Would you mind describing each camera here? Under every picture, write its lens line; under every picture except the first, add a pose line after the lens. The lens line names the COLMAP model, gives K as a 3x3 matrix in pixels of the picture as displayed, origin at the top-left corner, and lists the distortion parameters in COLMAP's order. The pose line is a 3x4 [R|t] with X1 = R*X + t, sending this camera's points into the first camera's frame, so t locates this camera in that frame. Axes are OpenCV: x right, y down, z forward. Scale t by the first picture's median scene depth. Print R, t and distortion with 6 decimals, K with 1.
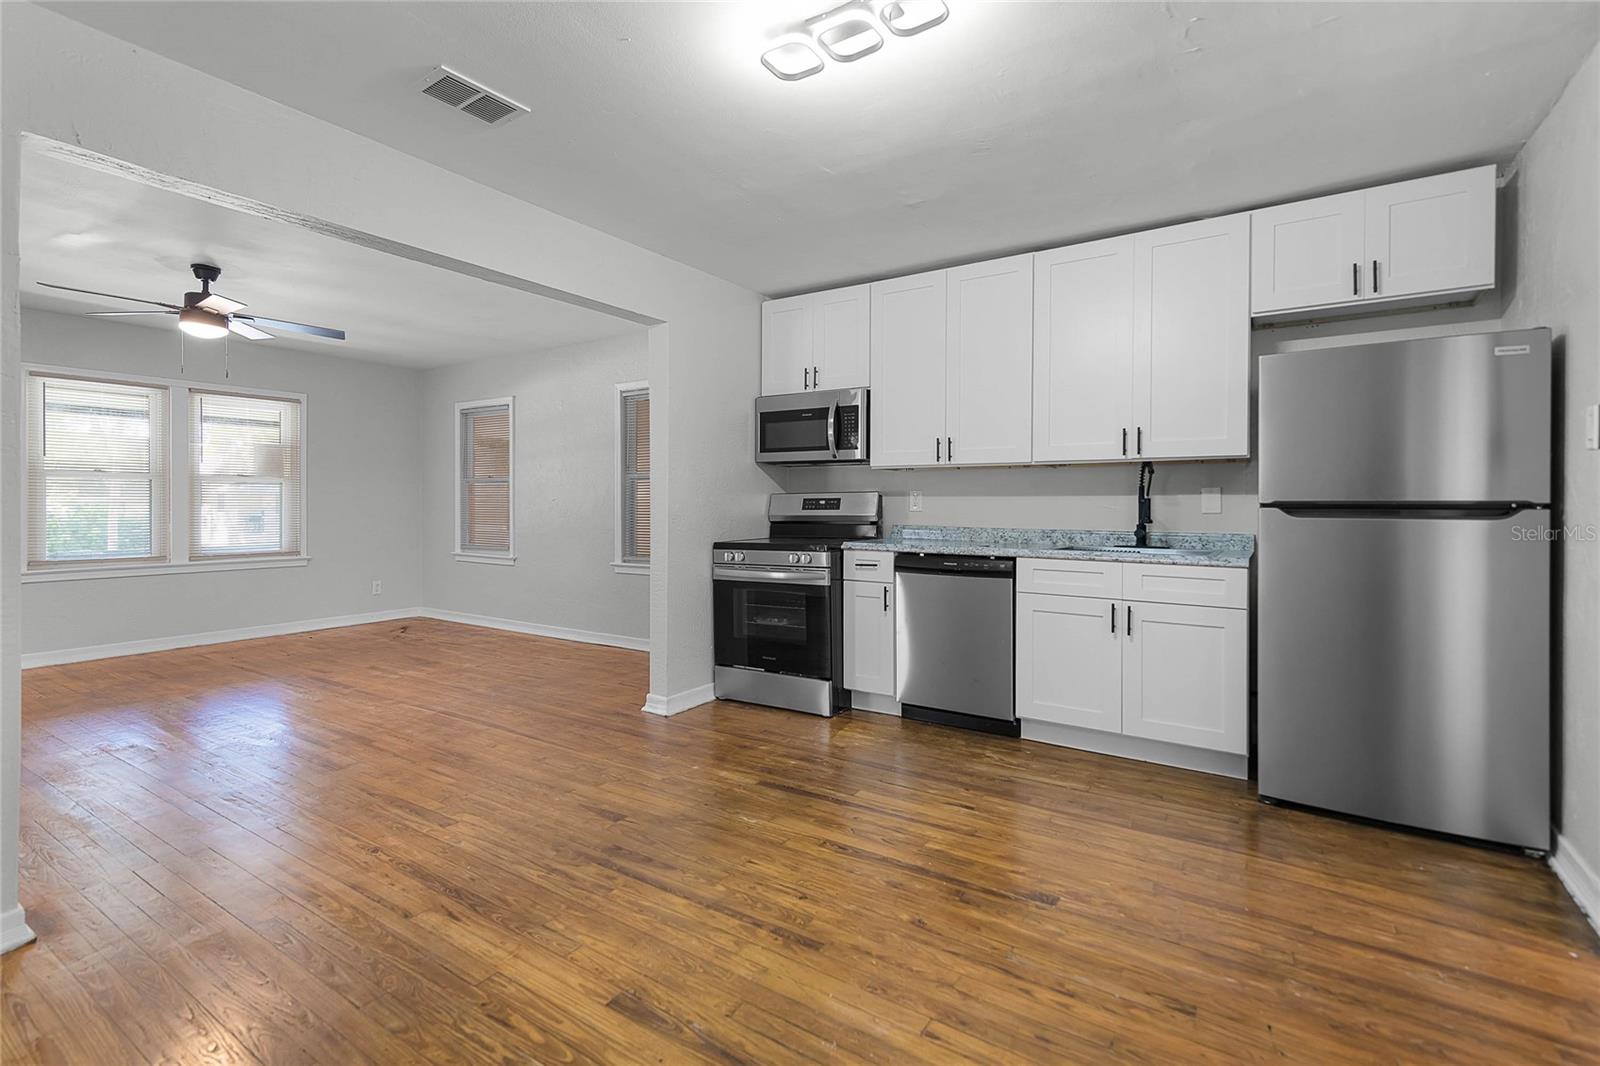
lens RADIAL K [[734.5, 0, 796.7], [0, 734.5, 500.2], [0, 0, 1]] dist [0.015843, 0.000646]
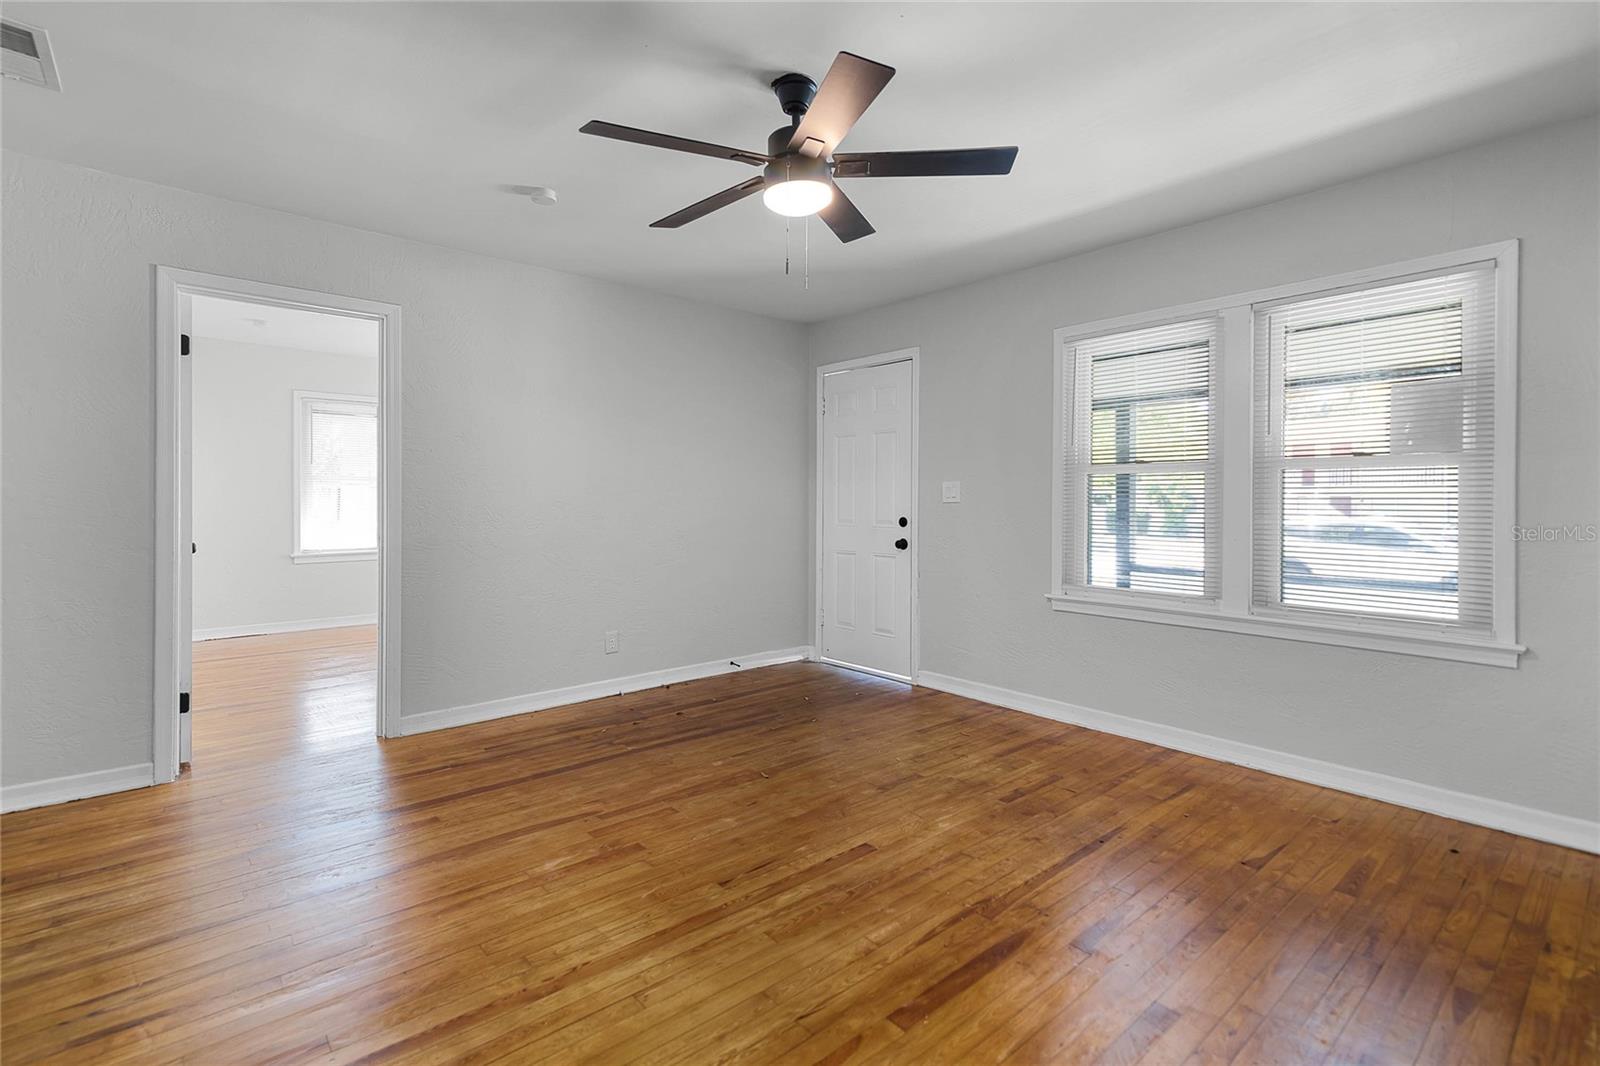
lens RADIAL K [[734.5, 0, 796.7], [0, 734.5, 500.2], [0, 0, 1]] dist [0.015843, 0.000646]
pose [[-0.255112, -0.006571, -0.966889, -0.179441], [-0.005787, 0.999969, -0.005269, 0.001455], [0.966894, 0.004251, -0.255142, 0.737170]]
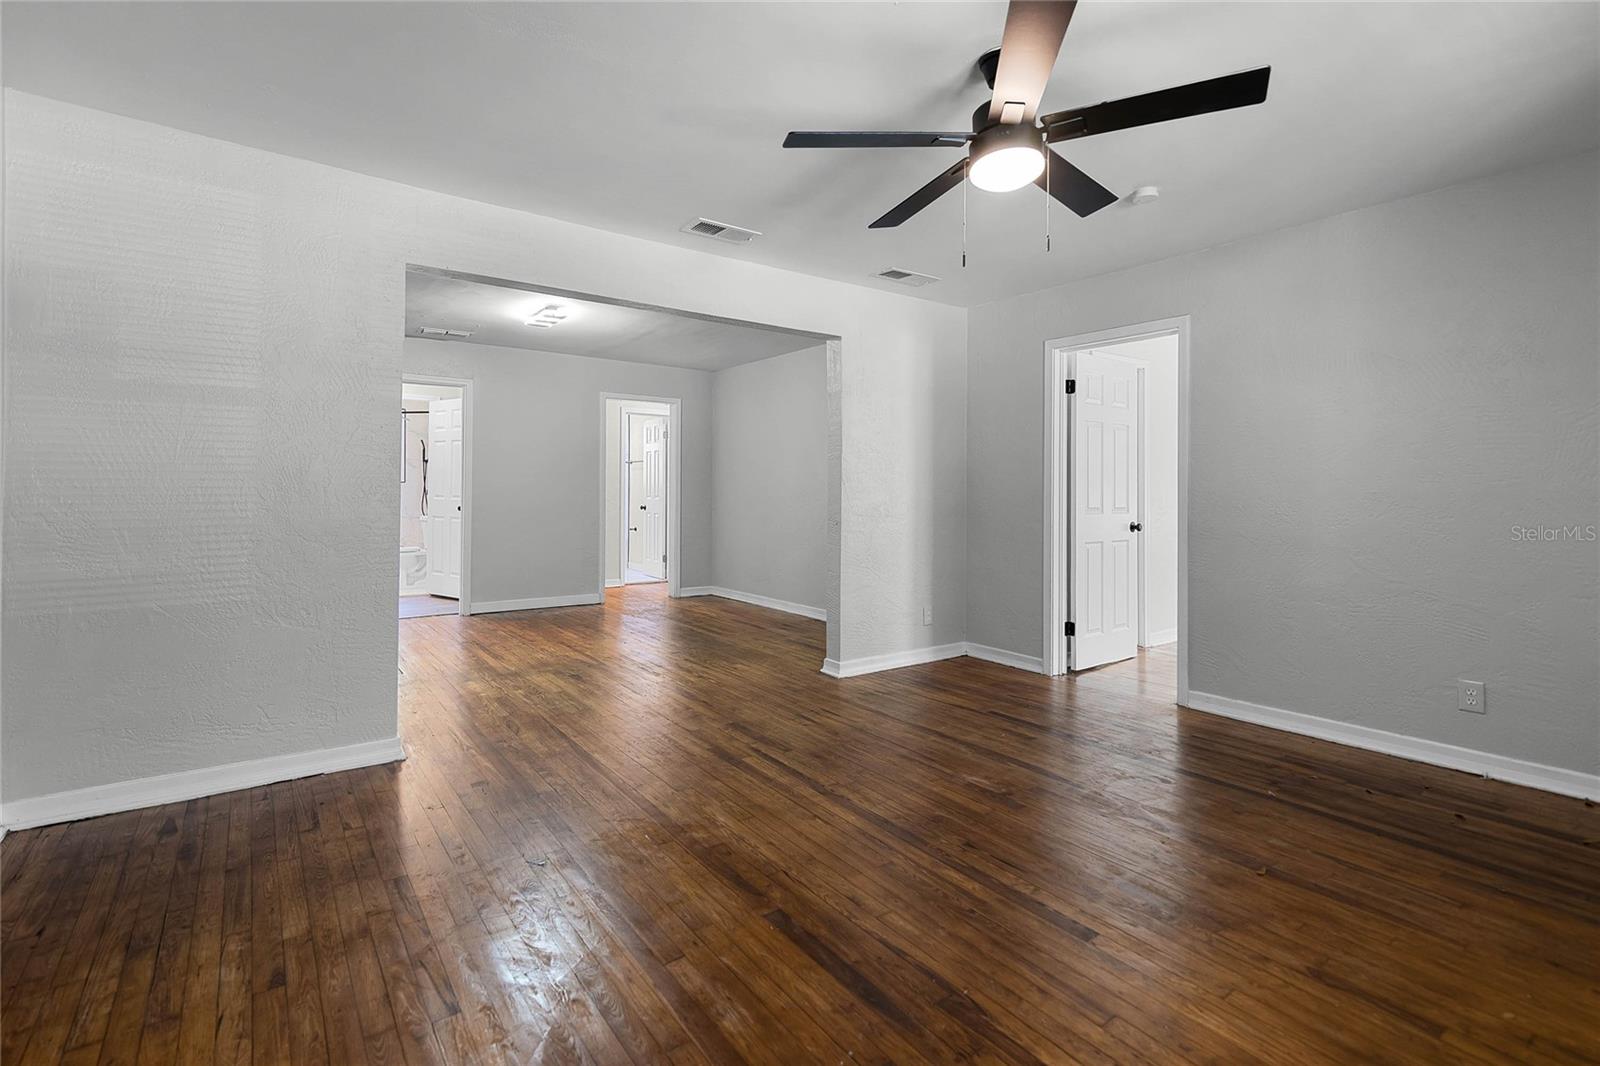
lens RADIAL K [[734.5, 0, 796.7], [0, 734.5, 500.2], [0, 0, 1]] dist [0.015843, 0.000646]
pose [[-0.942332, -0.010874, 0.334504, -0.546428], [-0.007862, 0.999915, 0.010357, 0.002856], [-0.334588, 0.007130, -0.942337, 0.993521]]
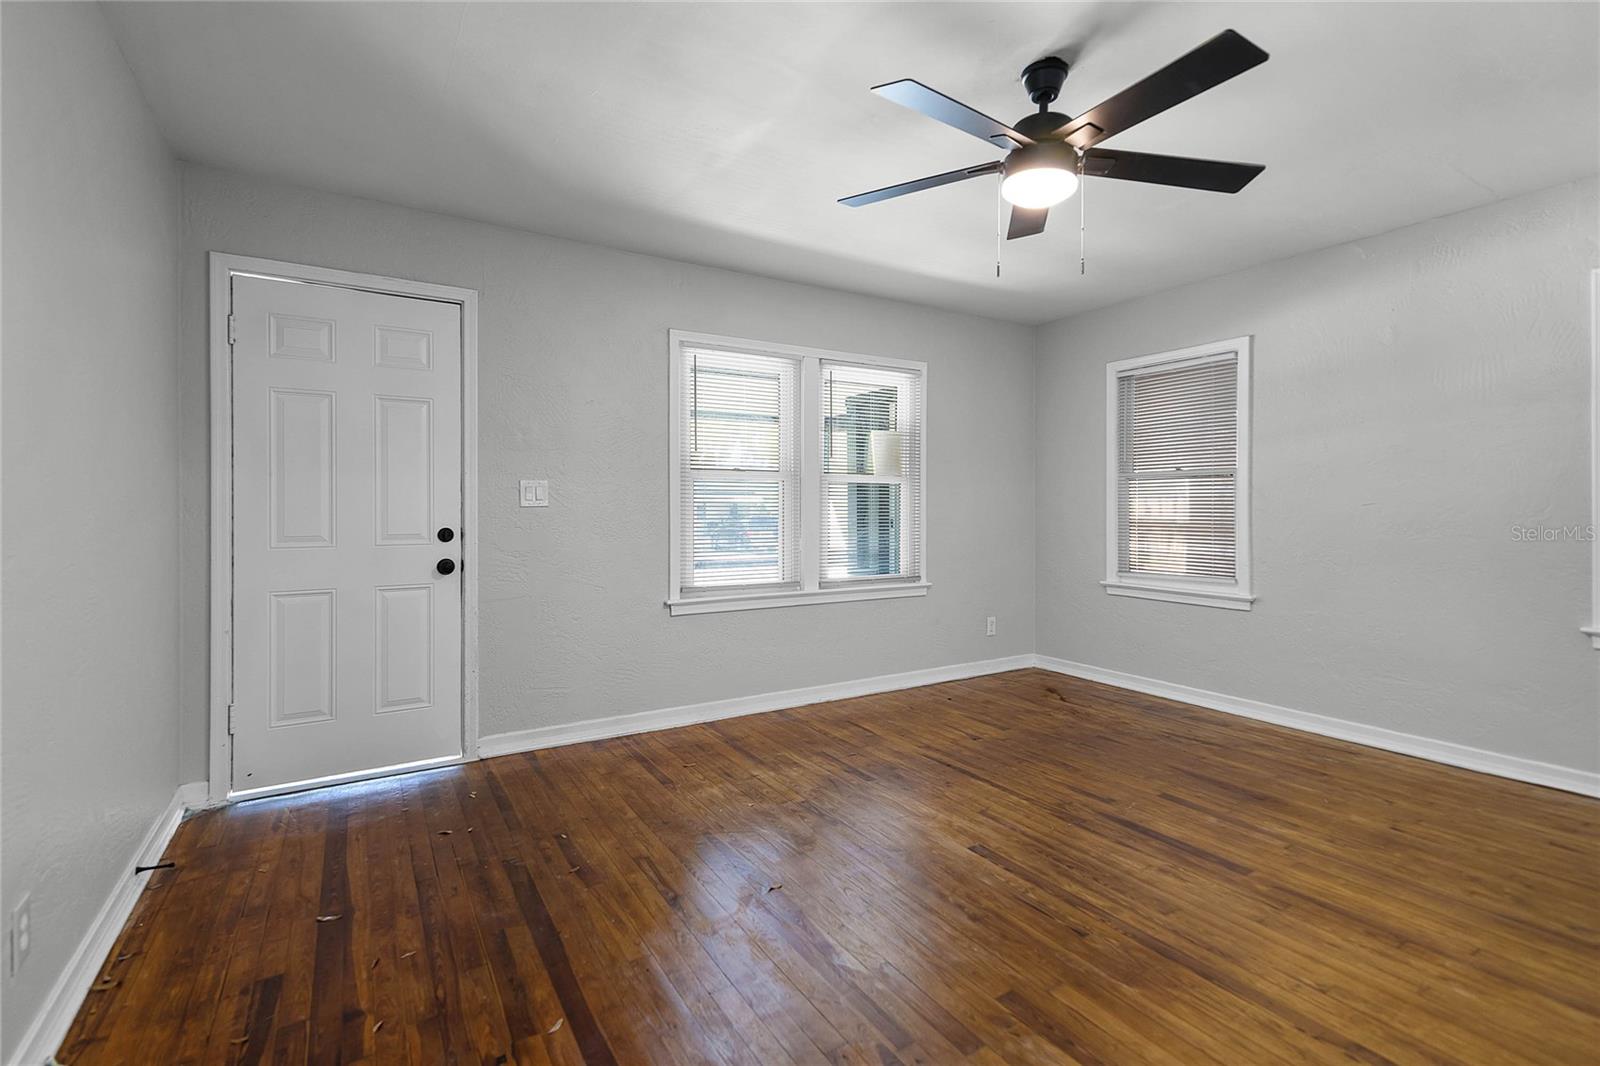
lens RADIAL K [[734.5, 0, 796.7], [0, 734.5, 500.2], [0, 0, 1]] dist [0.015843, 0.000646]
pose [[0.911818, -0.009794, -0.410479, -0.485294], [0.004483, 0.999893, -0.013897, 0.003057], [0.410571, 0.010831, 0.911764, 0.286363]]
